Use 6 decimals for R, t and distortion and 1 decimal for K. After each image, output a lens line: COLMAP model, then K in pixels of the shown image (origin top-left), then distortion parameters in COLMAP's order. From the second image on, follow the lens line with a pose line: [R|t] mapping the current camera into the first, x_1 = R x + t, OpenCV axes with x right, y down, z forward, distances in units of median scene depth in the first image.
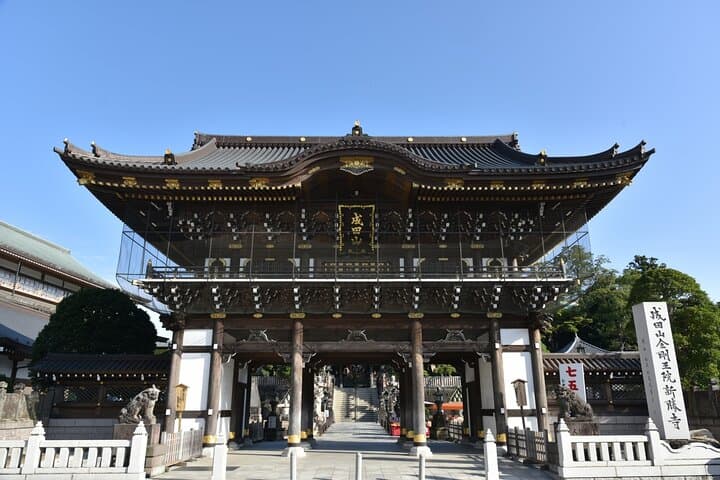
lens RADIAL K [[509.6, 0, 362.5], [0, 509.6, 242.6], [0, 0, 1]] dist [0.006893, -0.000031]
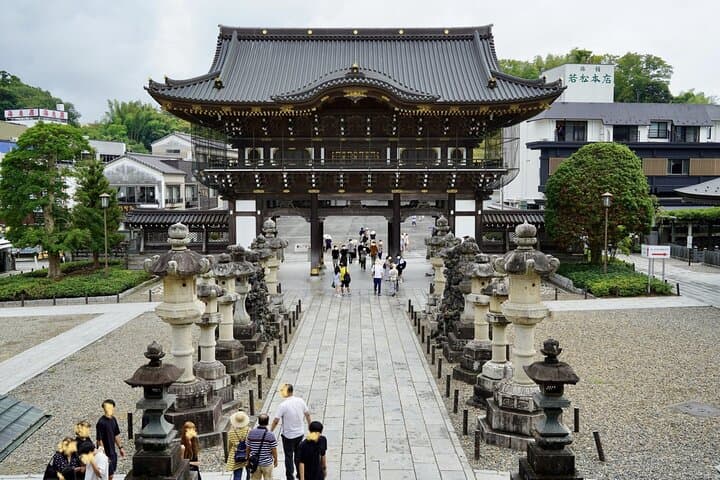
lens RADIAL K [[552.7, 0, 356.7], [0, 552.7, 238.2], [0, 0, 1]] dist [0.018902, -0.010938]
pose [[0.999923, 0.004299, -0.011624, 0.011267], [0.000108, 0.934845, 0.355056, -0.293528], [0.012393, -0.355030, 0.934773, -0.512643]]
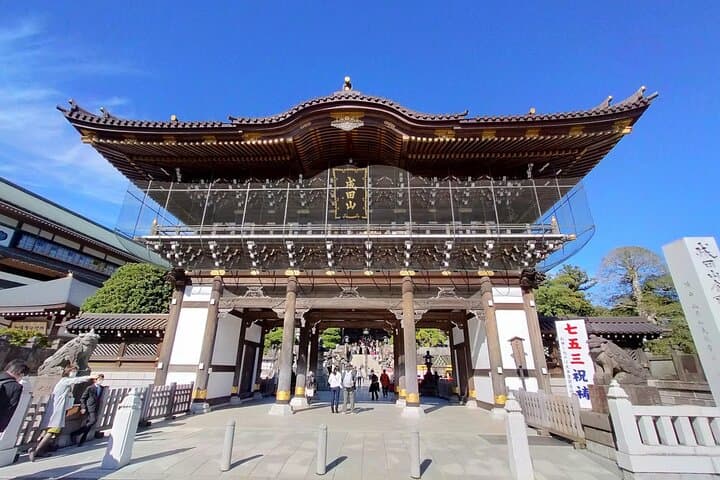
lens RADIAL K [[326.0, 0, 358.4], [0, 326.0, 240.4], [0, 0, 1]] dist [0.000763, 0.001243]
pose [[0.998897, 0.000321, -0.046961, 0.039098], [-0.003356, 0.997907, -0.064577, 0.122217], [0.046842, 0.064663, 0.996807, 0.348945]]
